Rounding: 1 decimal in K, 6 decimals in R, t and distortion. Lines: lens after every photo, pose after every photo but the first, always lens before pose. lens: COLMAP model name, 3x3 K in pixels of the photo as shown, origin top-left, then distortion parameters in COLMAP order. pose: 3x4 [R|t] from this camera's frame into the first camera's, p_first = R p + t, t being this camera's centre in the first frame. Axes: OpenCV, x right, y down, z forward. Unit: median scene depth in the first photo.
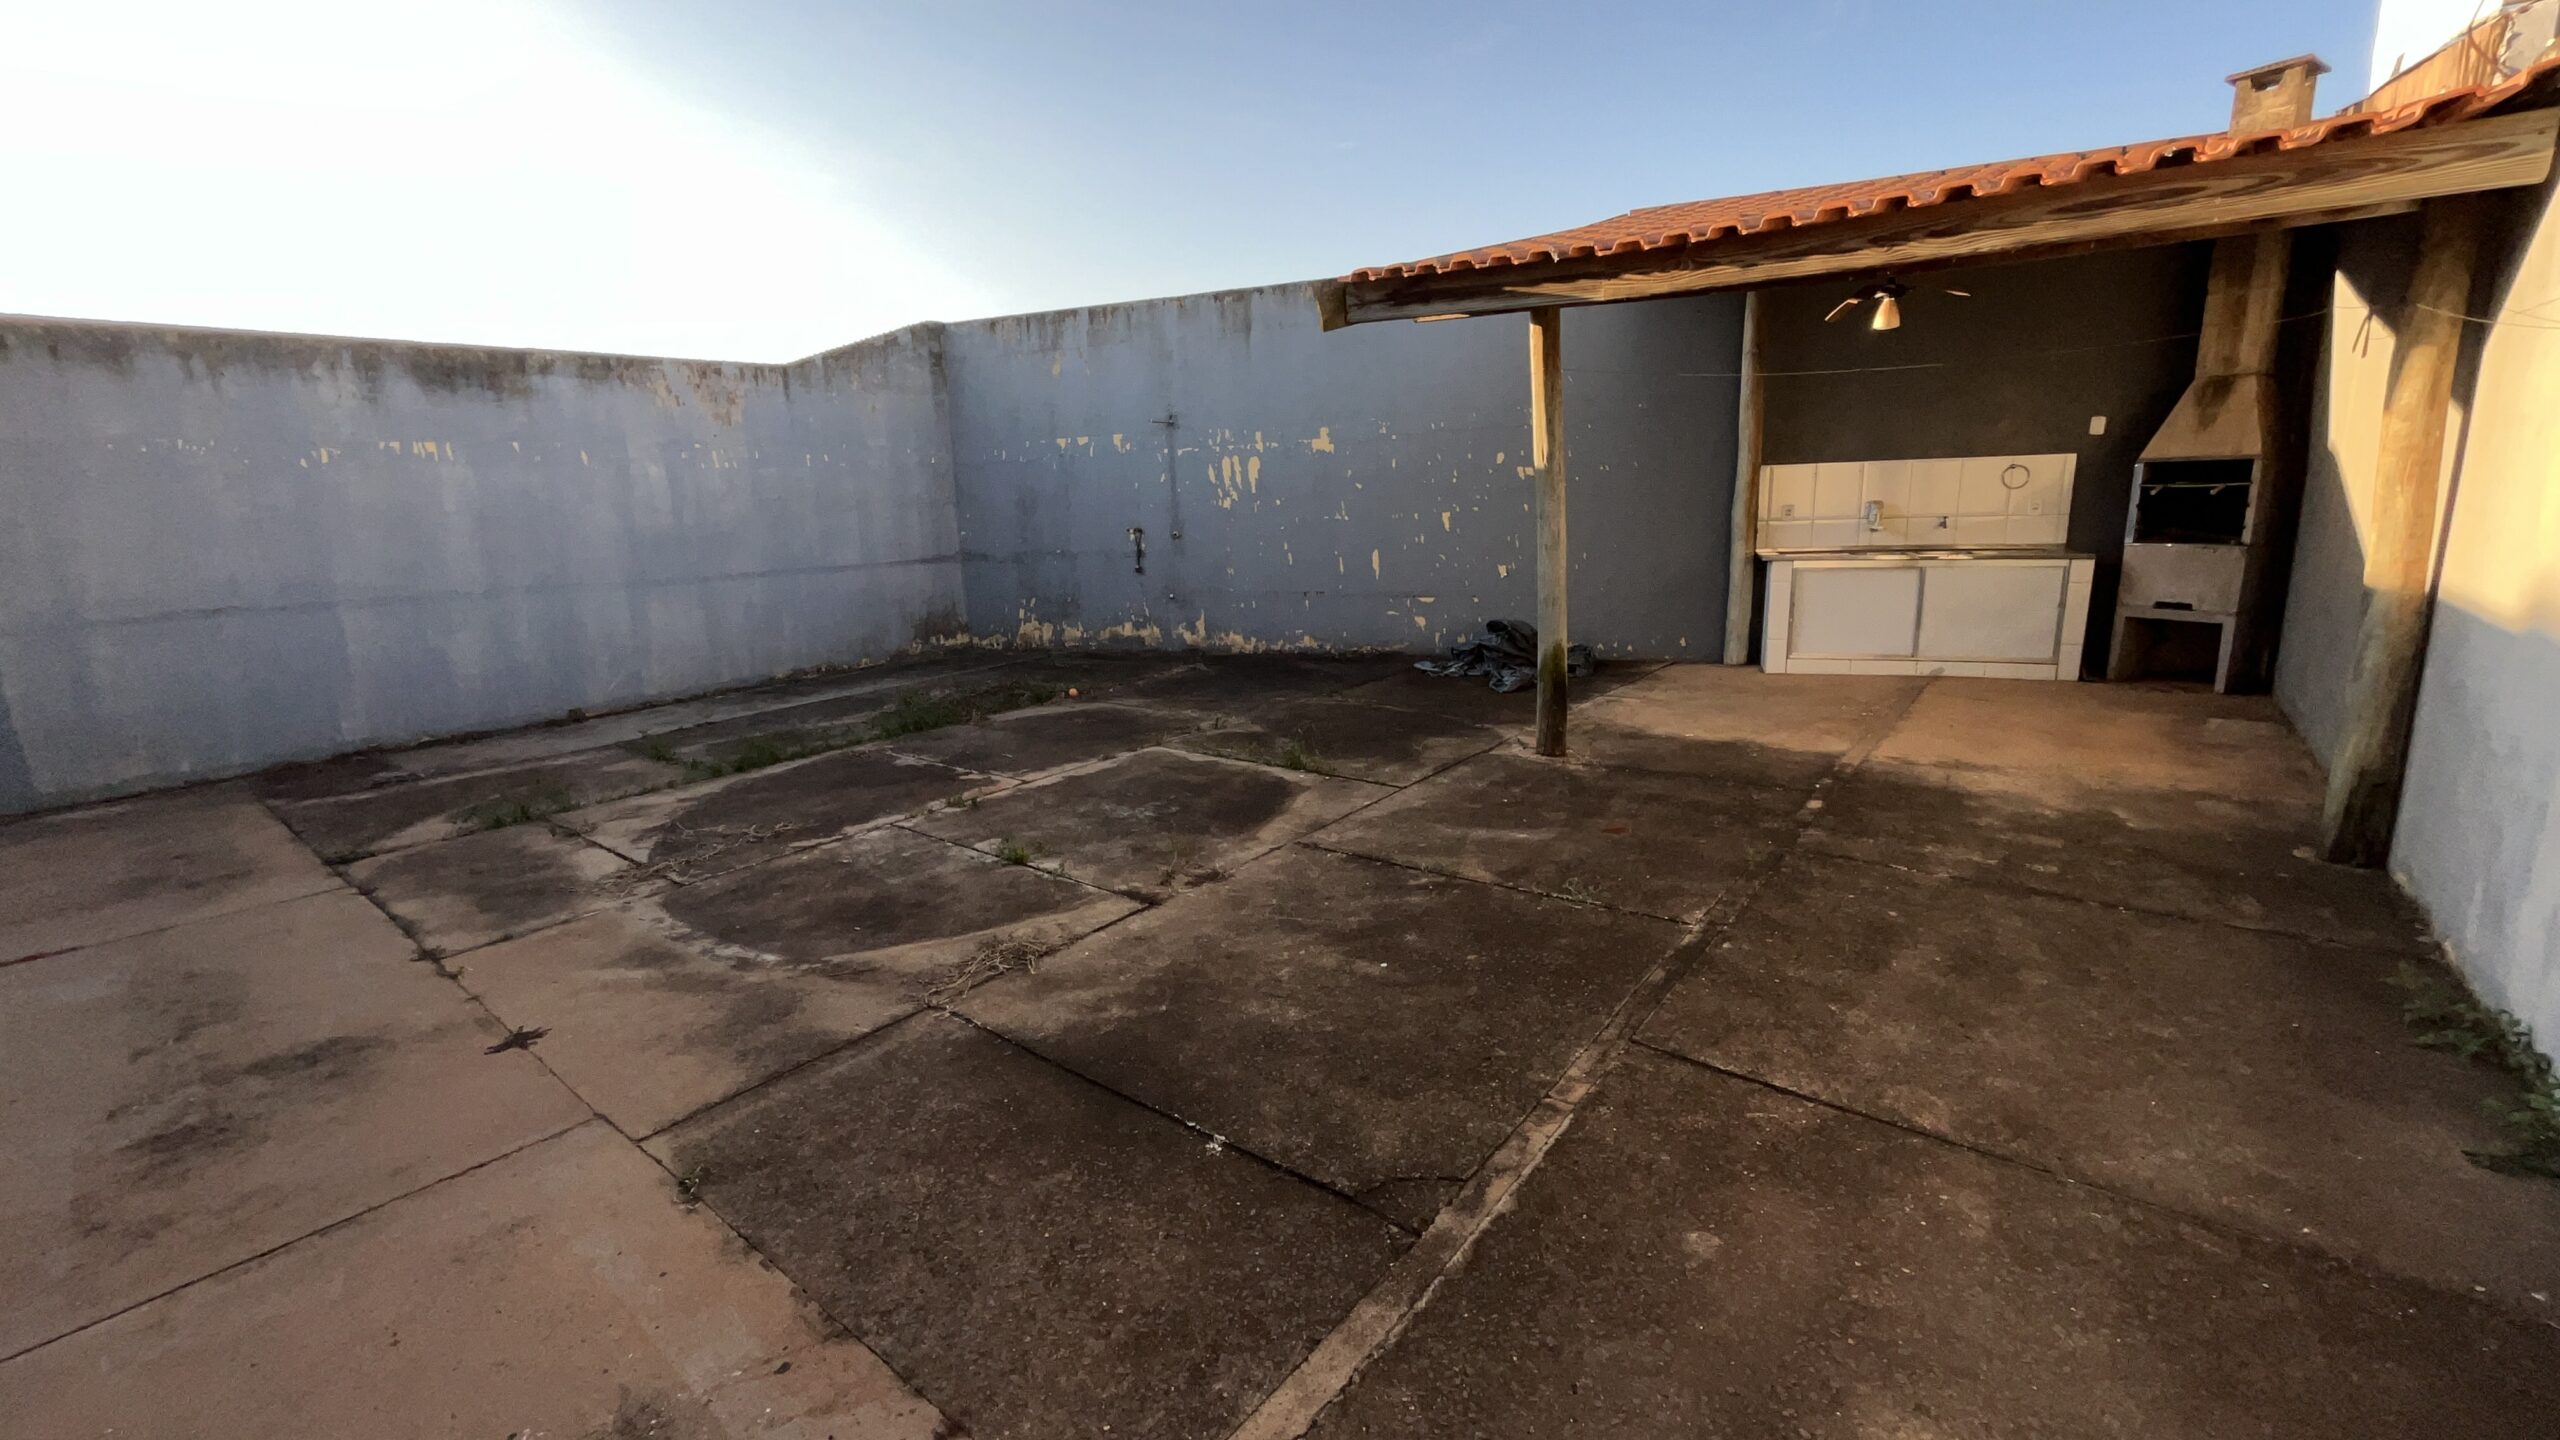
lens RADIAL K [[1036.6, 0, 1277.4], [0, 1036.6, 723.1], [0, 0, 1]] dist [0.001512, 0.000093]
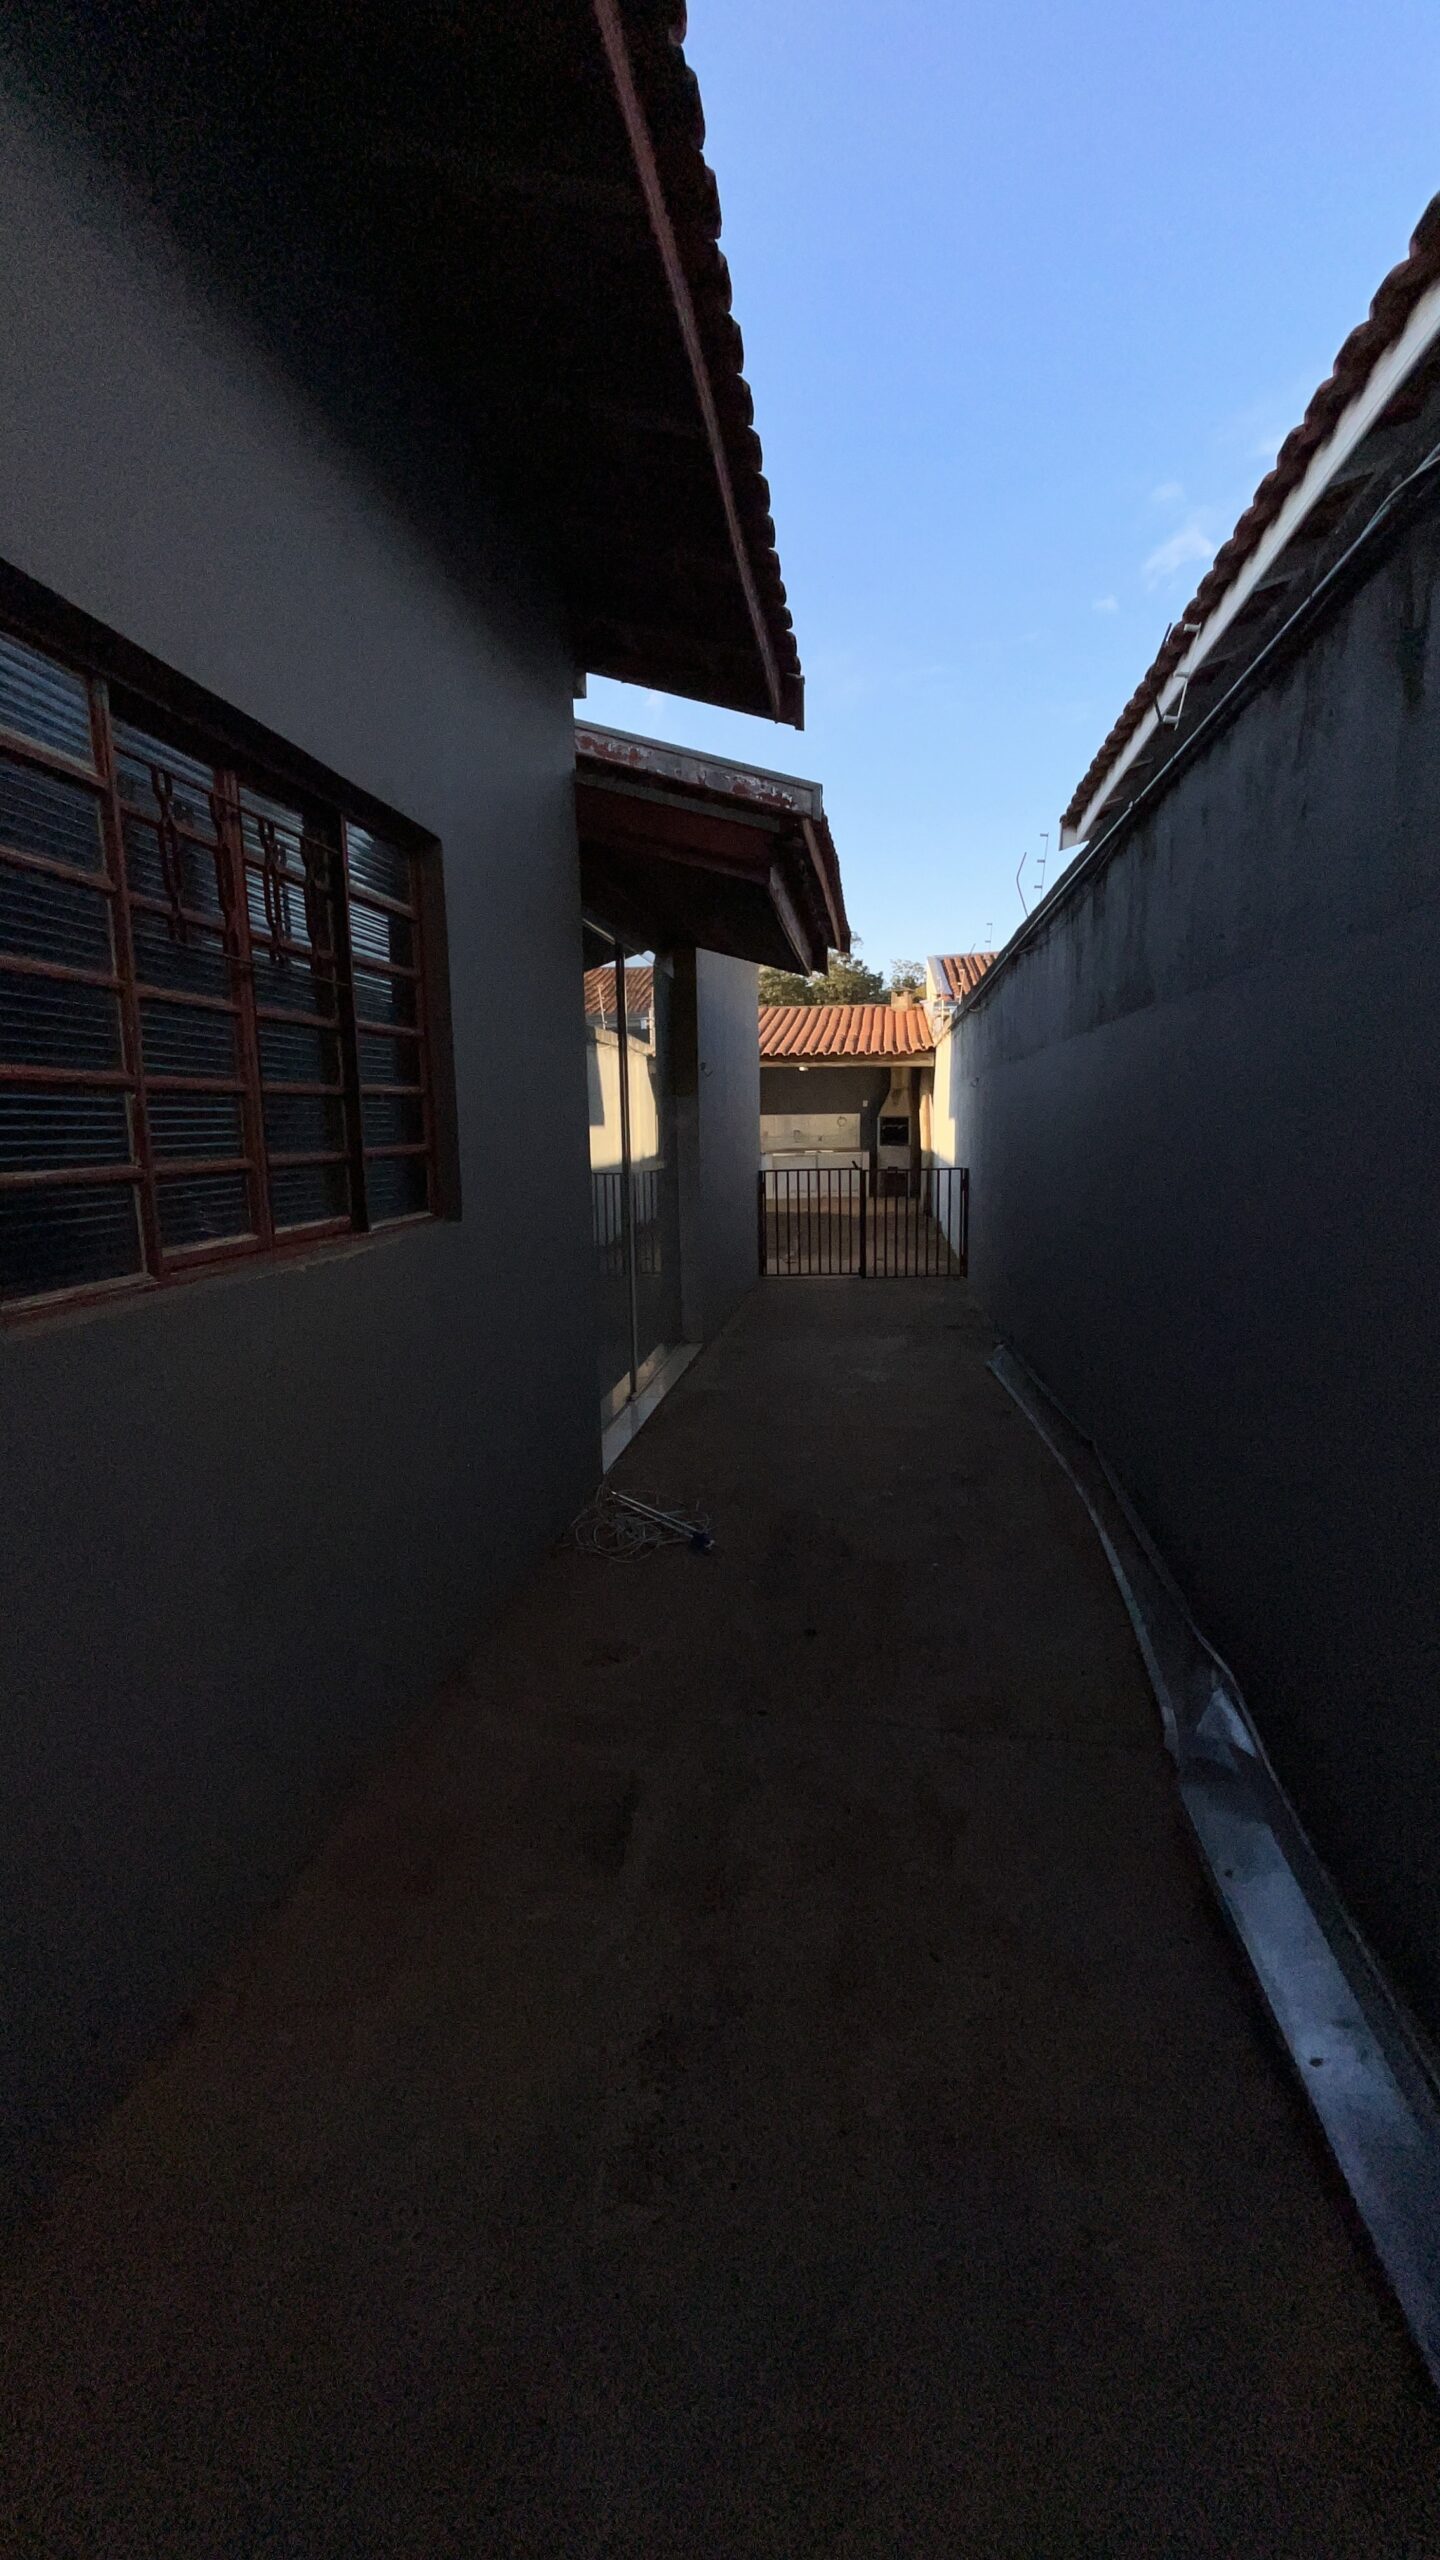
lens RADIAL K [[1036.6, 0, 724.1], [0, 1036.6, 1280.4], [0, 0, 1]] dist [0.001512, 0.000093]
pose [[0.870027, -0.047392, 0.490720, -0.952990], [0.076747, 0.996254, -0.039854, 0.275377], [-0.486993, 0.072336, 0.870405, -1.235761]]
